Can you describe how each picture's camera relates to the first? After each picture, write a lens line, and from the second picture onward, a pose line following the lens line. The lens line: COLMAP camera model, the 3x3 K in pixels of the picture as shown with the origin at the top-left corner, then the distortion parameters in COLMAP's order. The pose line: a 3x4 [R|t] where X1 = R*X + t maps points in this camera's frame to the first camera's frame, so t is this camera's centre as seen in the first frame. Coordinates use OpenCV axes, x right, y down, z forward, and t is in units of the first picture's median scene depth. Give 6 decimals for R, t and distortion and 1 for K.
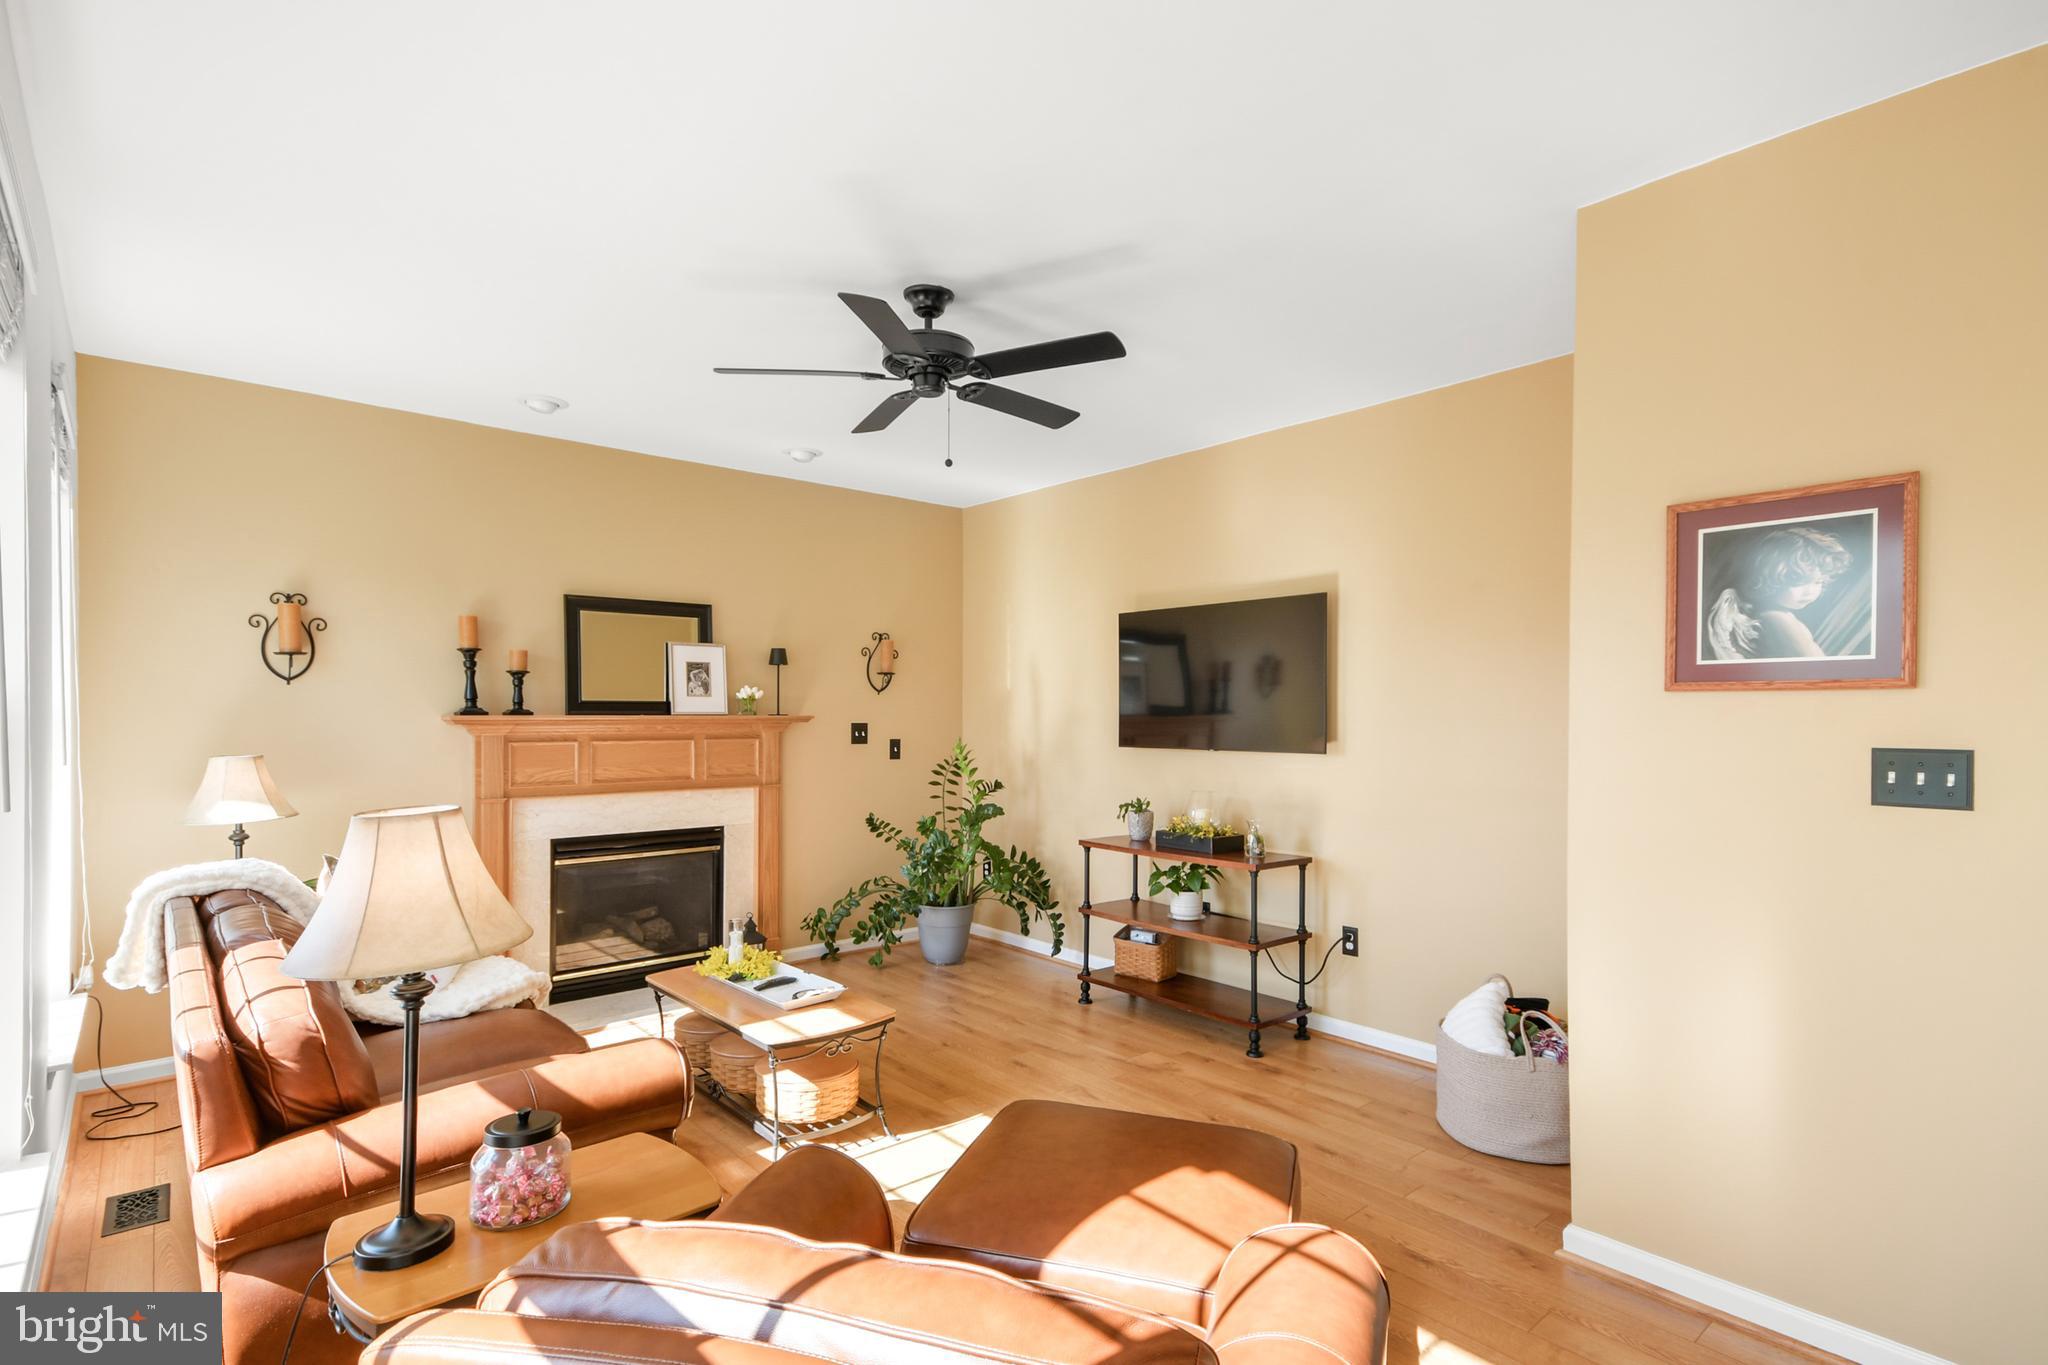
lens RADIAL K [[974.2, 0, 1016.5], [0, 974.2, 731.8], [0, 0, 1]] dist [0.021693, -0.002159]
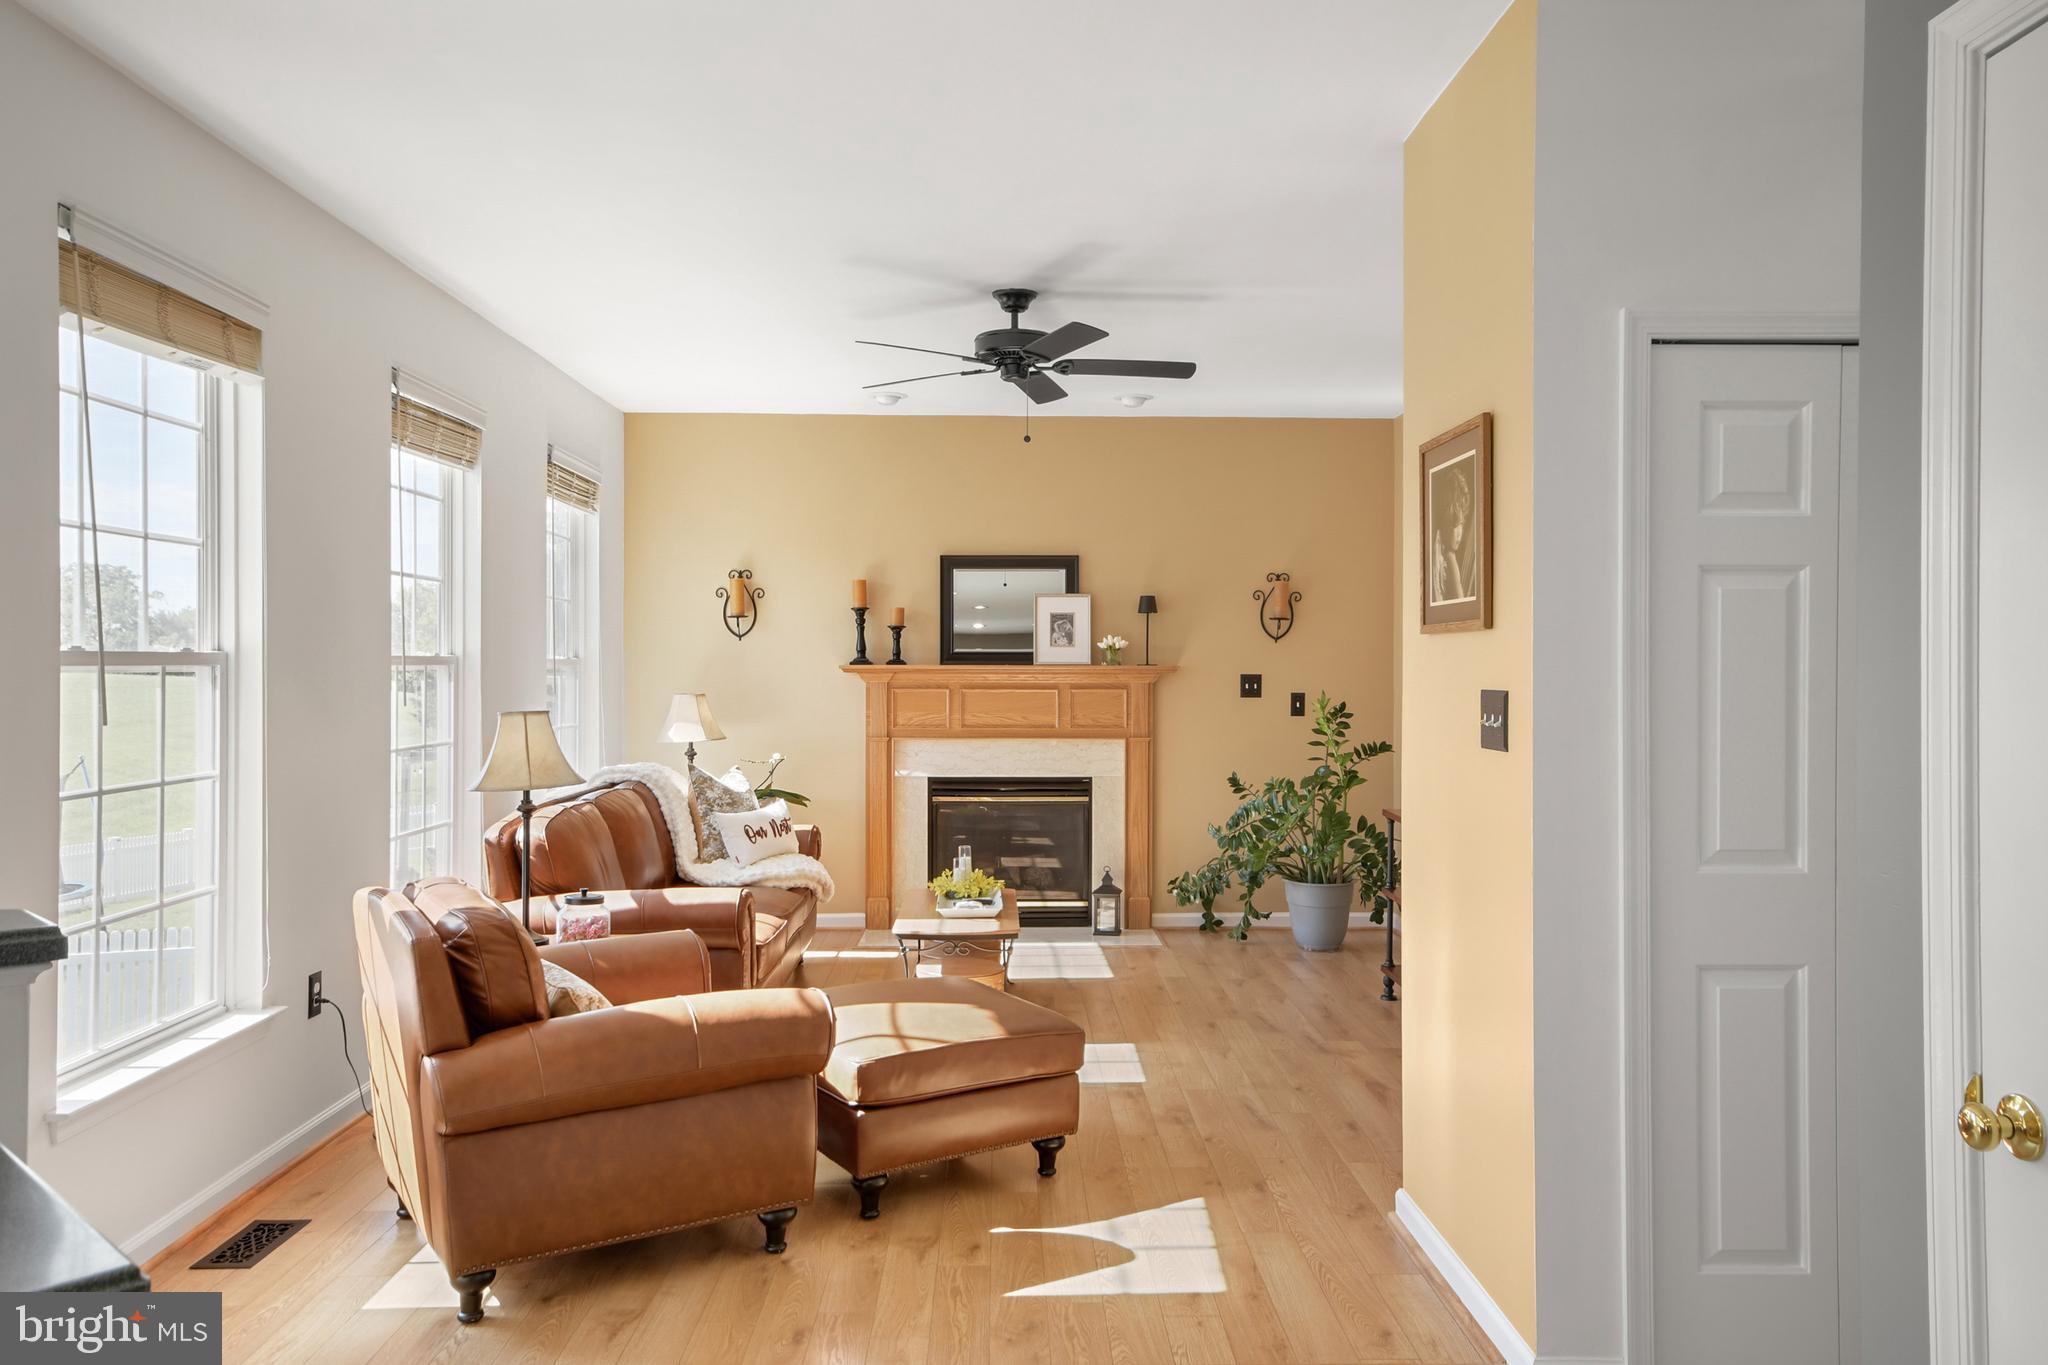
lens RADIAL K [[1422.9, 0, 1064.2], [0, 1422.9, 665.0], [0, 0, 1]] dist [0.036729, 0.009430]
pose [[0.784800, -0.001118, -0.619749, 0.656459], [-0.012611, 0.999763, -0.017773, 0.010181], [0.619621, 0.021764, 0.784599, -0.175535]]
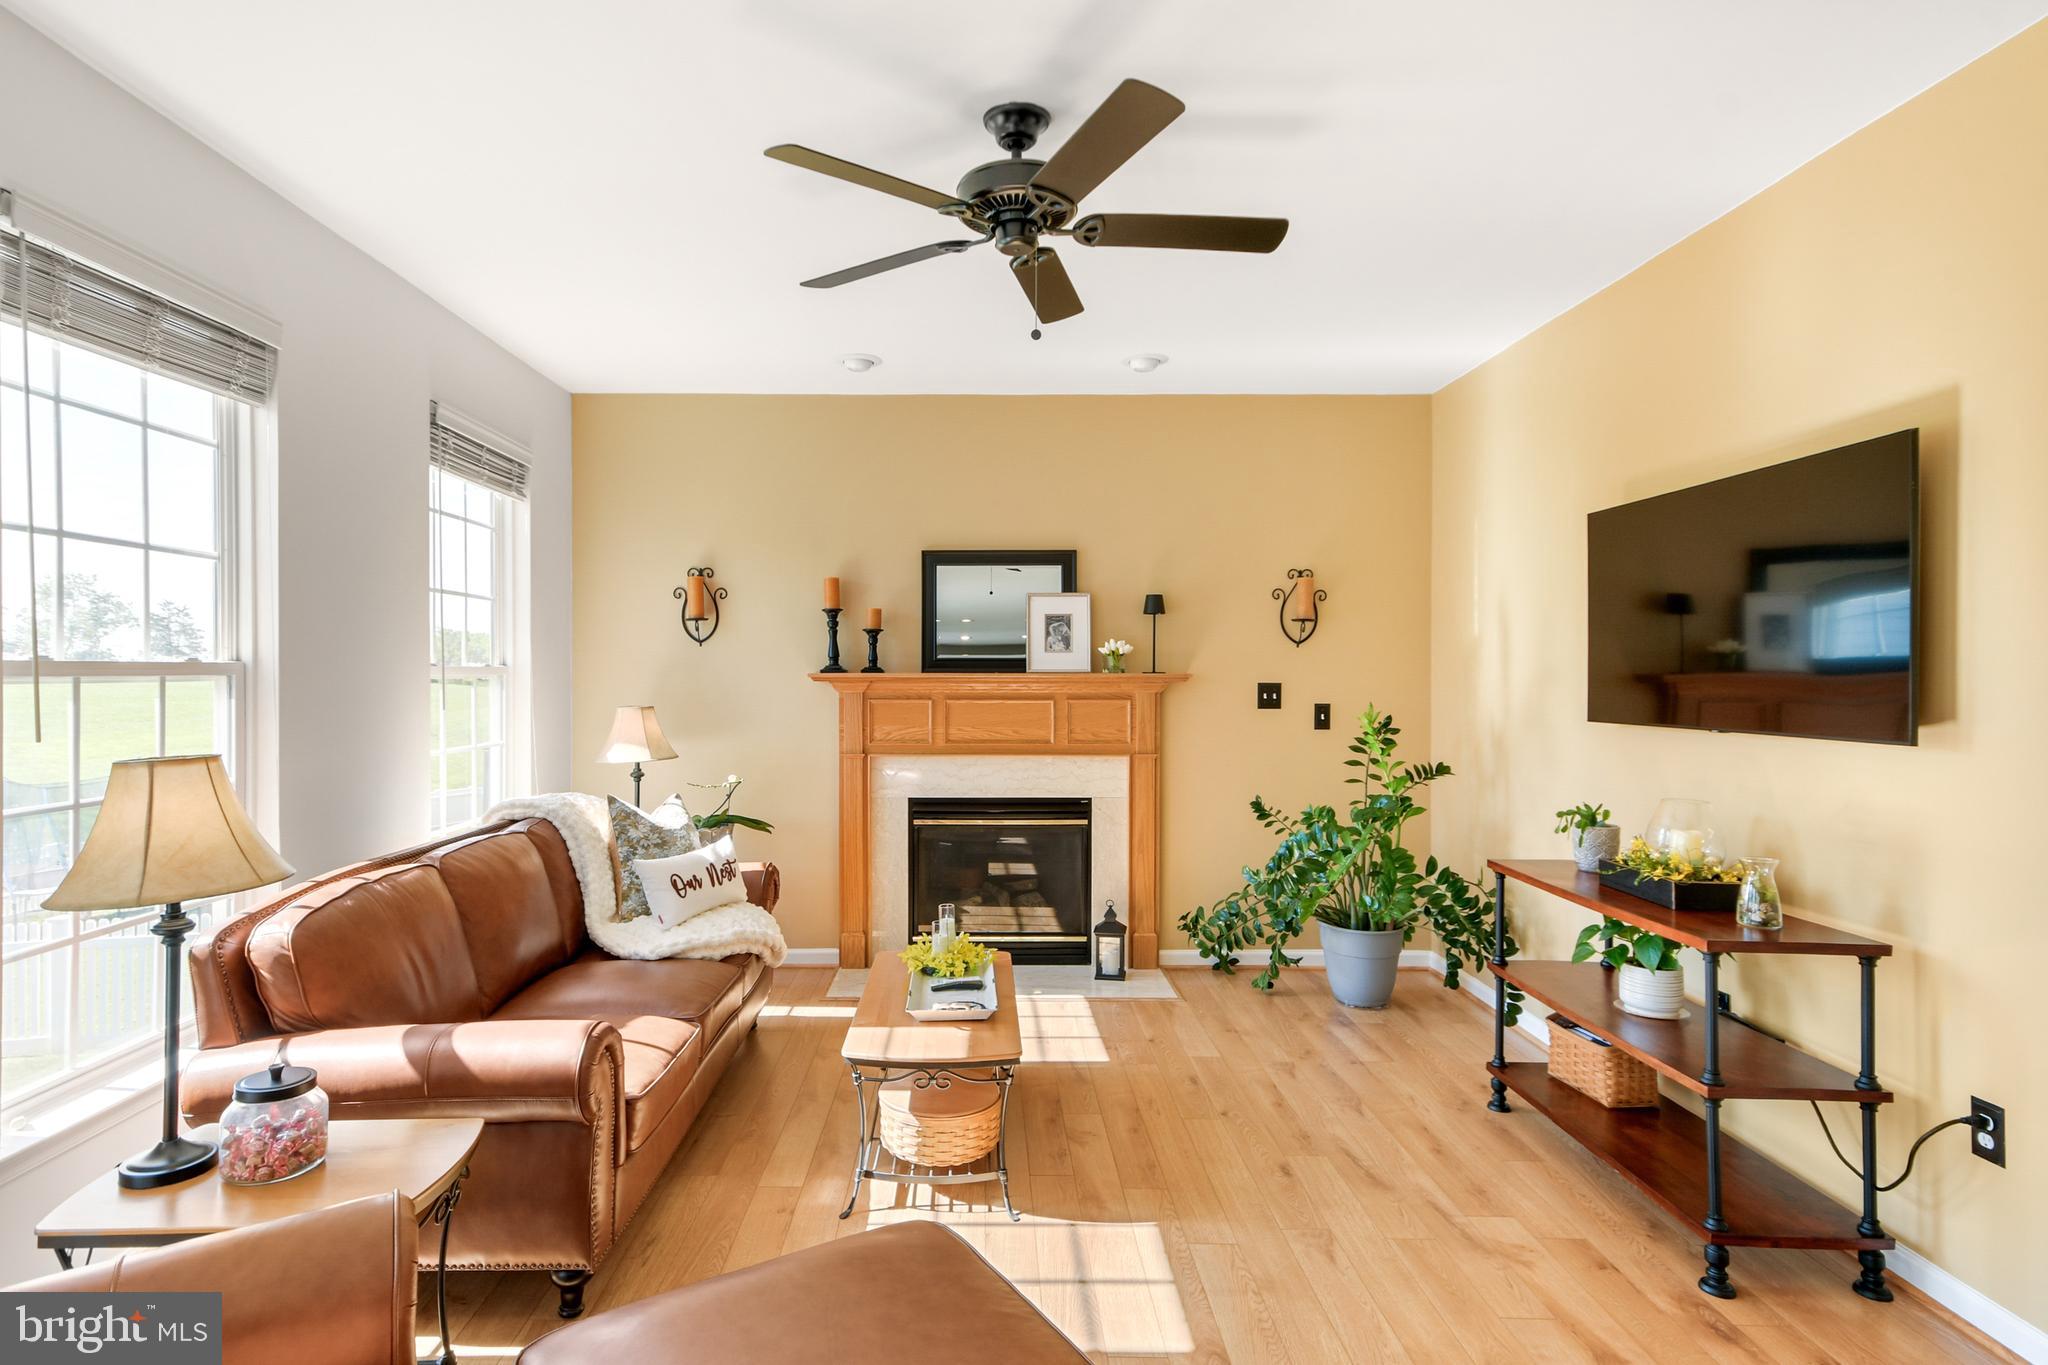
lens RADIAL K [[1047.1, 0, 994.5], [0, 1047.1, 674.8], [0, 0, 1]] dist [0.021027, 0.000037]
pose [[0.763720, -0.000078, -0.645547, 0.283714], [-0.011703, 0.999834, -0.013966, -0.001001], [0.645441, 0.018221, 0.763593, 0.244744]]
